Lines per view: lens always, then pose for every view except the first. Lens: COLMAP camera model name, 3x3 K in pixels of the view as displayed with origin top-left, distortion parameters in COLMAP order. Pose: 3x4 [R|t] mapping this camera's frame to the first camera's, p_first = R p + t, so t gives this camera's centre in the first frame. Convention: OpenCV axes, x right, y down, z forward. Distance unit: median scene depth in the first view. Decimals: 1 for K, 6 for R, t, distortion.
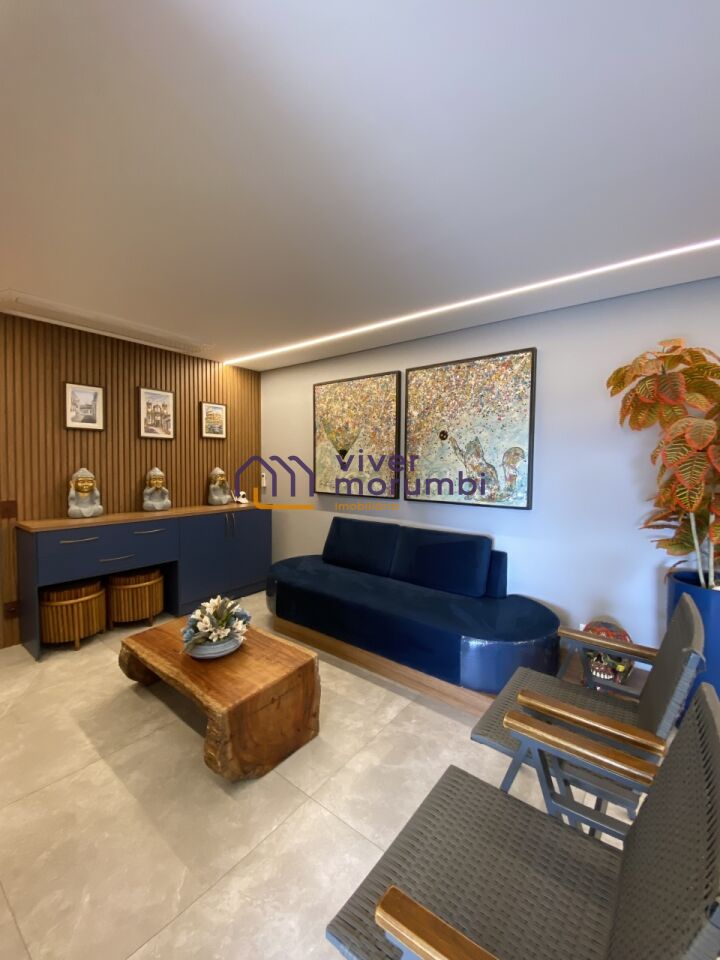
lens RADIAL K [[388.0, 0, 365.6], [0, 388.0, 476.6], [0, 0, 1]] dist [0.039253, -0.038819]
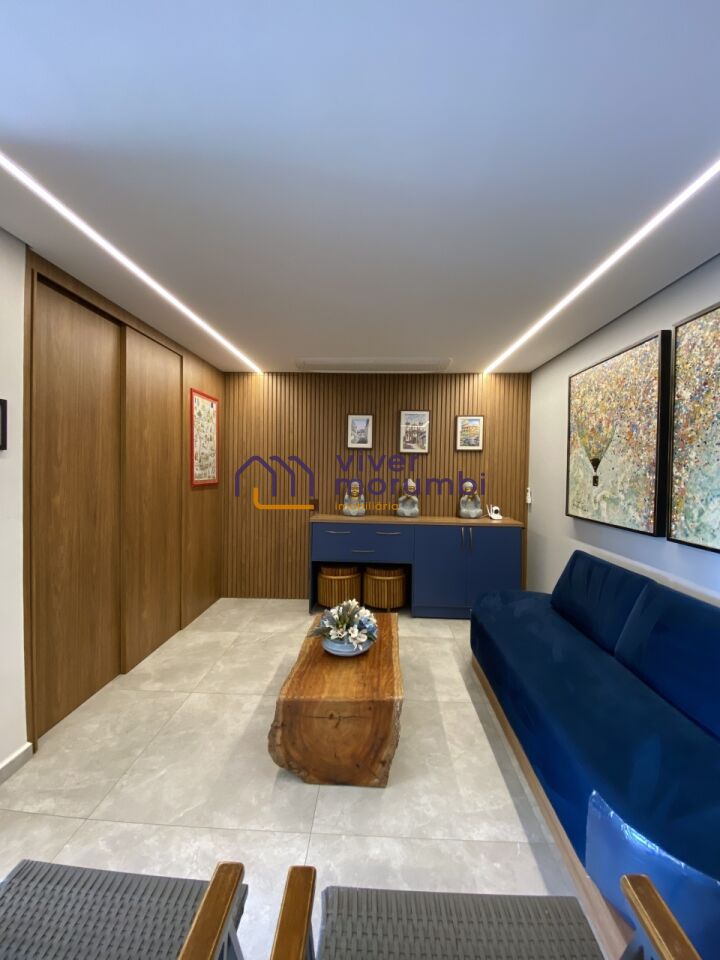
lens RADIAL K [[388.0, 0, 365.6], [0, 388.0, 476.6], [0, 0, 1]] dist [0.039253, -0.038819]
pose [[0.571746, 0.012179, -0.820341, 0.322855], [-0.037622, 0.999227, -0.011387, -0.012369], [0.819568, 0.037373, 0.571762, 0.254596]]
